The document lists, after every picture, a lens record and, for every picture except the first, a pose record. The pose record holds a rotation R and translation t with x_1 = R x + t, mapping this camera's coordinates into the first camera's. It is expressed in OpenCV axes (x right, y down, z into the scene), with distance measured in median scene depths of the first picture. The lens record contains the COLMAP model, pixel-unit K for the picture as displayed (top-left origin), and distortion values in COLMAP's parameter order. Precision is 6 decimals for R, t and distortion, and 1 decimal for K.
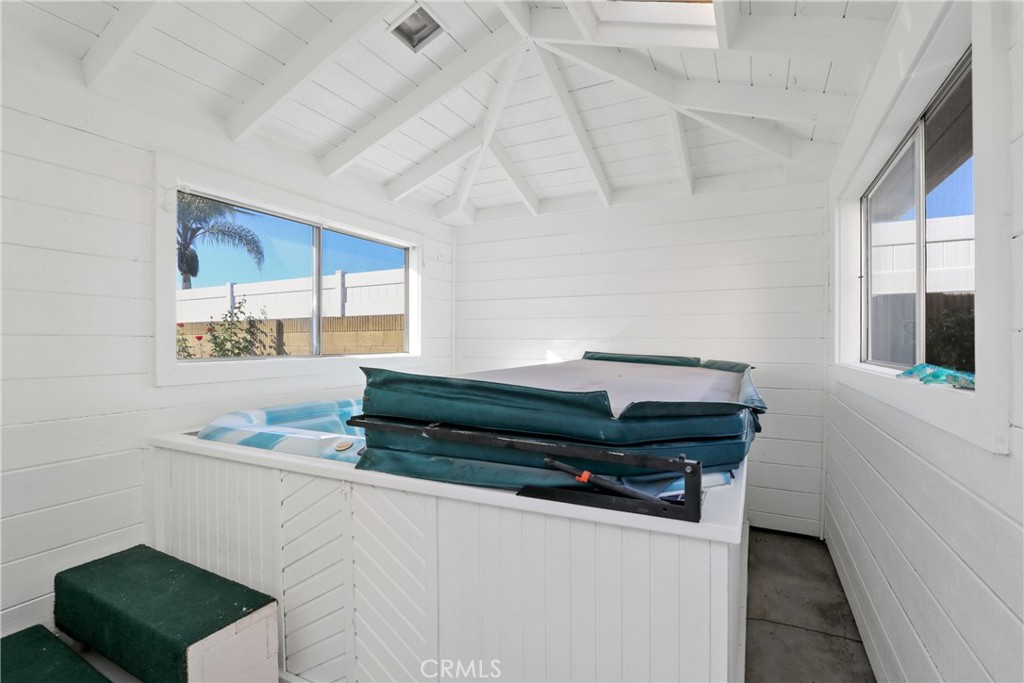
lens RADIAL K [[474.4, 0, 519.9], [0, 474.4, 341.1], [0, 0, 1]] dist [-0.019859, 0.002052]
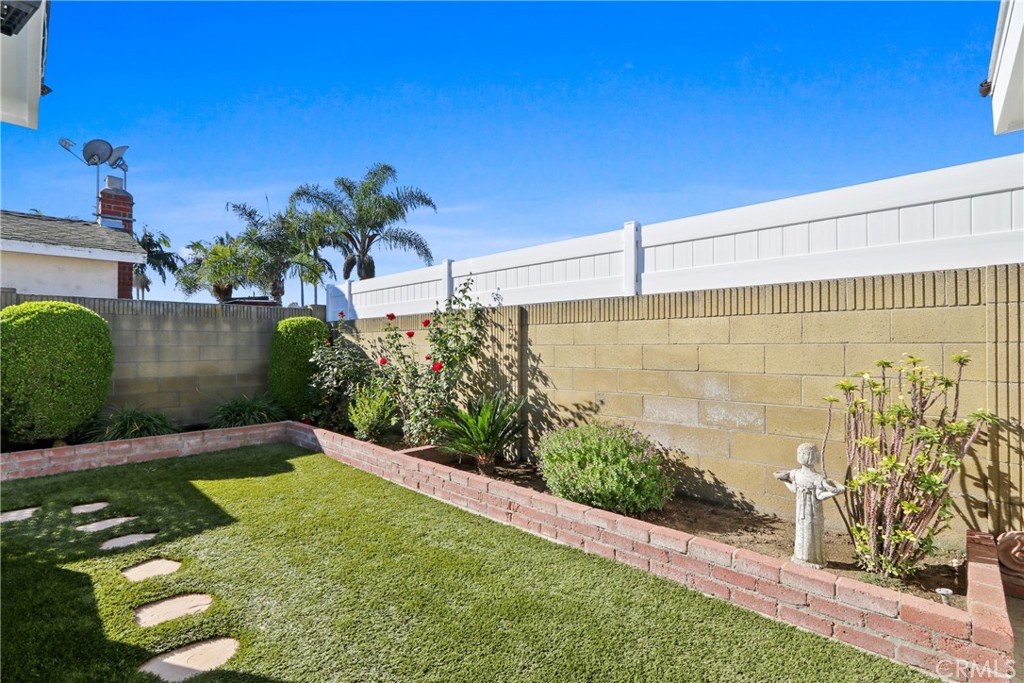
lens RADIAL K [[474.4, 0, 519.9], [0, 474.4, 341.1], [0, 0, 1]] dist [-0.019859, 0.002052]
pose [[0.958906, -0.001268, -0.283722, -0.309355], [-0.000082, 0.999989, -0.004744, 0.008154], [0.283725, 0.004572, 0.958895, 0.332710]]
